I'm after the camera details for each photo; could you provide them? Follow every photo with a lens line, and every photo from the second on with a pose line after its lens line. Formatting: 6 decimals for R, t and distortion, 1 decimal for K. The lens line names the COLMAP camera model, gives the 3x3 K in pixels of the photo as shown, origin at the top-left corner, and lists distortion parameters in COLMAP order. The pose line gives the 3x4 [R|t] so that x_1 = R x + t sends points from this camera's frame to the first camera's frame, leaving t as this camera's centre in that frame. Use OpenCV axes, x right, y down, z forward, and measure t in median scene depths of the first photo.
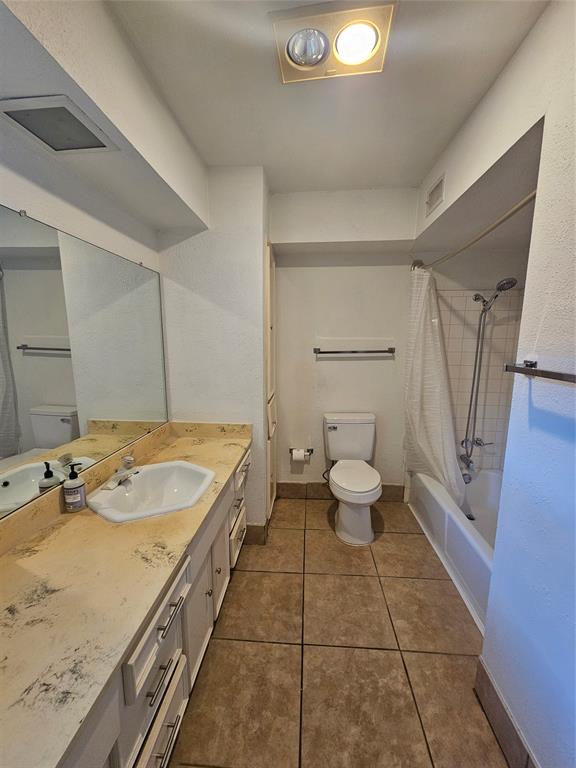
lens RADIAL K [[311.2, 0, 287.4], [0, 311.2, 384.1], [0, 0, 1]] dist [-0.001113, 0.000032]
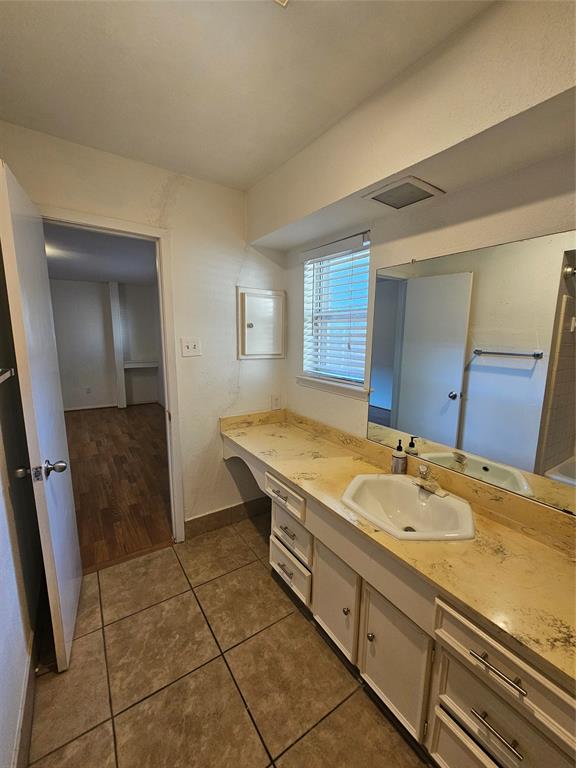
lens RADIAL K [[311.2, 0, 287.4], [0, 311.2, 388.4], [0, 0, 1]] dist [-0.001113, 0.000032]
pose [[-0.786155, 0.088793, -0.611618, 0.461995], [-0.108753, 0.954308, 0.278332, -0.259314], [0.608386, 0.285327, -0.740578, 1.543367]]
